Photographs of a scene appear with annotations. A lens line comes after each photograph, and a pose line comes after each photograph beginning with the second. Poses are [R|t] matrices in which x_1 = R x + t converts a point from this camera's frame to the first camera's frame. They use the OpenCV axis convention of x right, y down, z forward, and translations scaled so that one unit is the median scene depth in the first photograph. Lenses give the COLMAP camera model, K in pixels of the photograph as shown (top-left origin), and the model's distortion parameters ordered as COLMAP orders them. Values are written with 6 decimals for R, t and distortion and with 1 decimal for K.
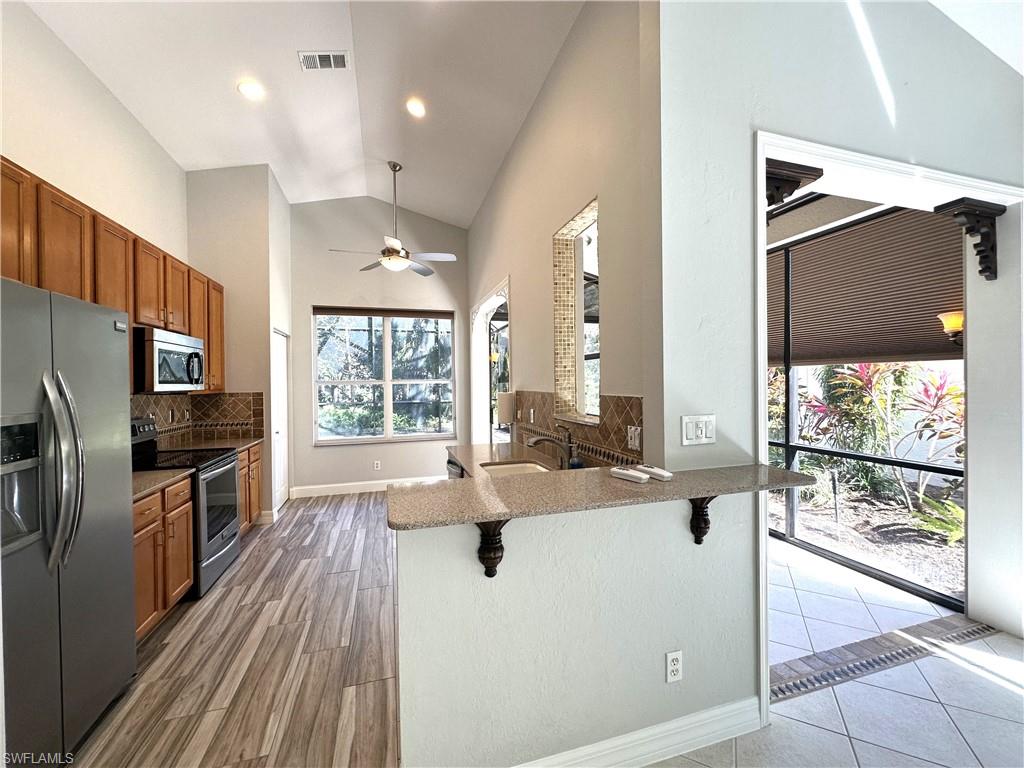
lens RADIAL K [[411.0, 0, 511.6], [0, 411.0, 385.9], [0, 0, 1]] dist [0.000361, 0.000042]
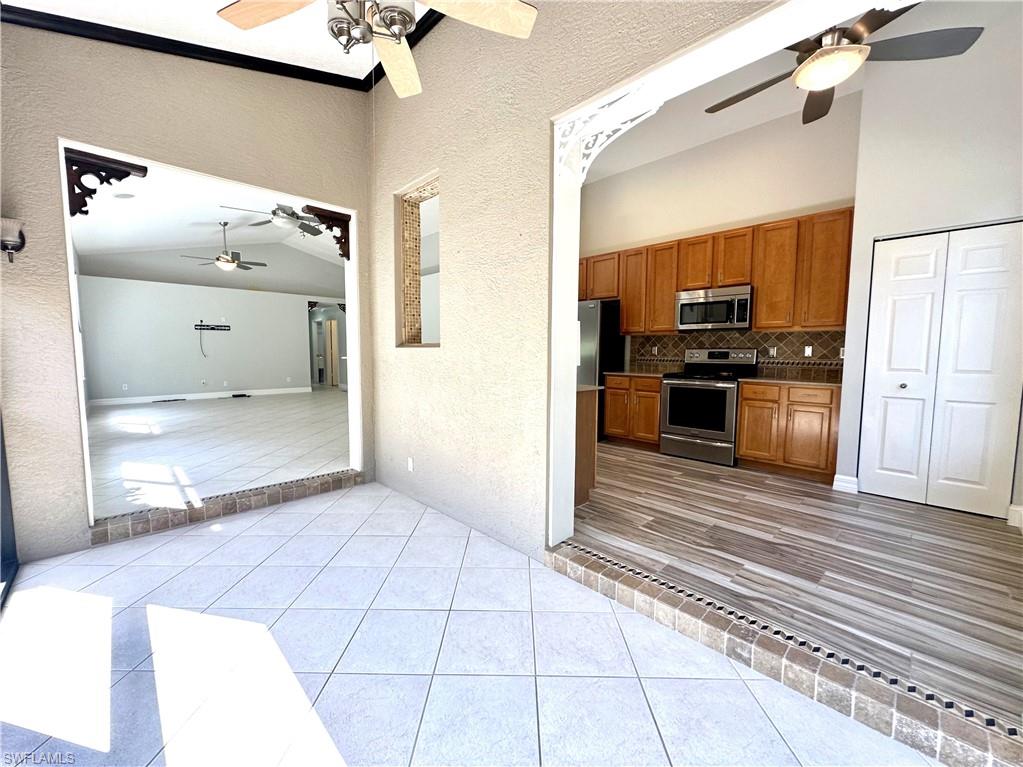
lens RADIAL K [[410.6, 0, 508.7], [0, 410.6, 380.5], [0, 0, 1]] dist [0.000361, 0.000042]
pose [[-0.890324, 0.041681, -0.453417, 0.497353], [0.002926, 0.996304, 0.085842, 0.070783], [0.455319, 0.075100, -0.887155, 2.011617]]
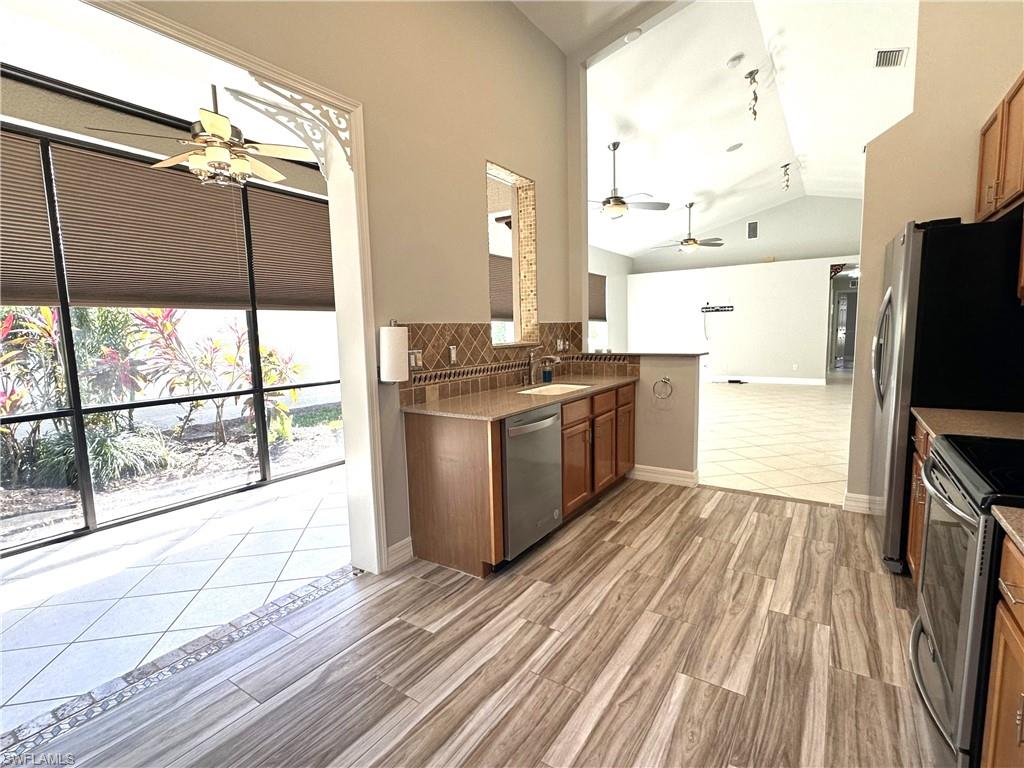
lens RADIAL K [[489.4, 0, 511.6], [0, 489.4, 381.9], [0, 0, 1]] dist [-0.001853, -0.000128]
pose [[-0.633256, -0.054086, 0.772050, -0.829363], [0.039364, 0.994013, 0.101924, 0.037129], [-0.772941, 0.094935, -0.627335, 1.669889]]
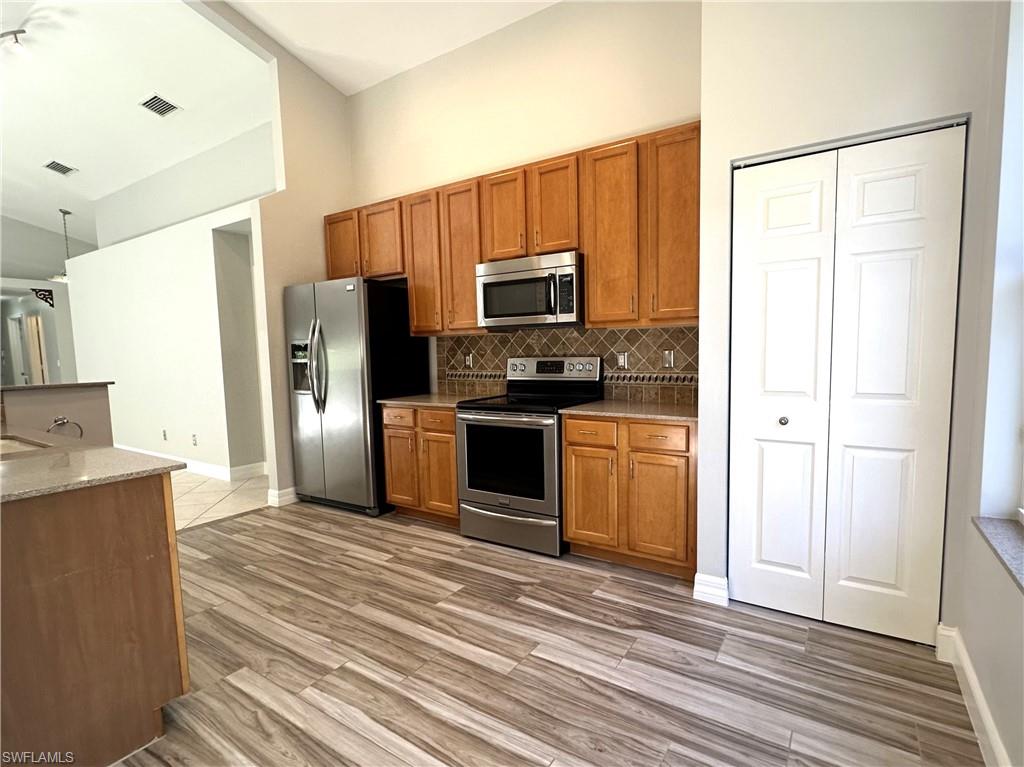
lens RADIAL K [[497.6, 0, 539.3], [0, 497.6, 391.0], [0, 0, 1]] dist [0.001292, -0.000463]
pose [[-0.754915, 0.080968, -0.650805, -0.132073], [0.024190, 0.995112, 0.095744, 0.054559], [0.655376, 0.056536, -0.753184, 1.854230]]
